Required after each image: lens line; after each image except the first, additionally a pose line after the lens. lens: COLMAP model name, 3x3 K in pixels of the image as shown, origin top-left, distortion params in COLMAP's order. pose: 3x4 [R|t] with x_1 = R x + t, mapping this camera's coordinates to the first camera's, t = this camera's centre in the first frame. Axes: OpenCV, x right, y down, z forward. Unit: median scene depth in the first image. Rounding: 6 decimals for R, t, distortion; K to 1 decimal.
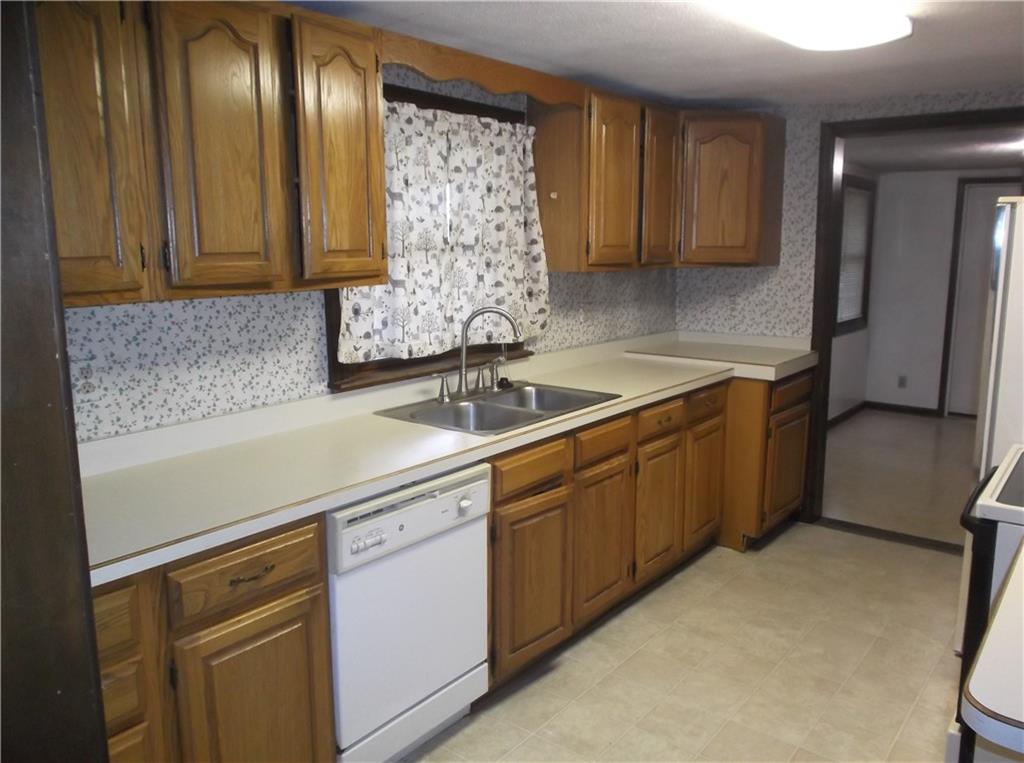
lens RADIAL K [[805.3, 0, 511.9], [0, 805.3, 383.4], [0, 0, 1]] dist [-0.027101, -0.005109]
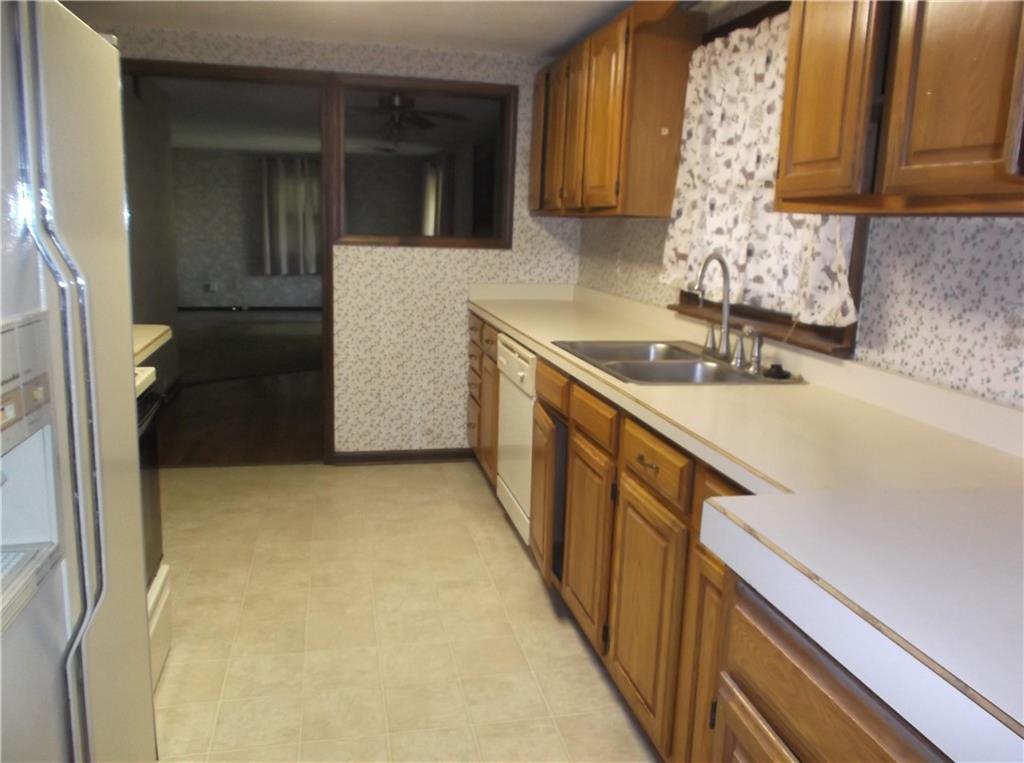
lens RADIAL K [[805.3, 0, 511.1], [0, 805.3, 379.5], [0, 0, 1]] dist [-0.027101, -0.005109]
pose [[-0.632210, 0.132843, -0.763324, 0.719236], [-0.166424, 0.938913, 0.301238, -0.177854], [0.756713, 0.317481, -0.571482, 1.294071]]
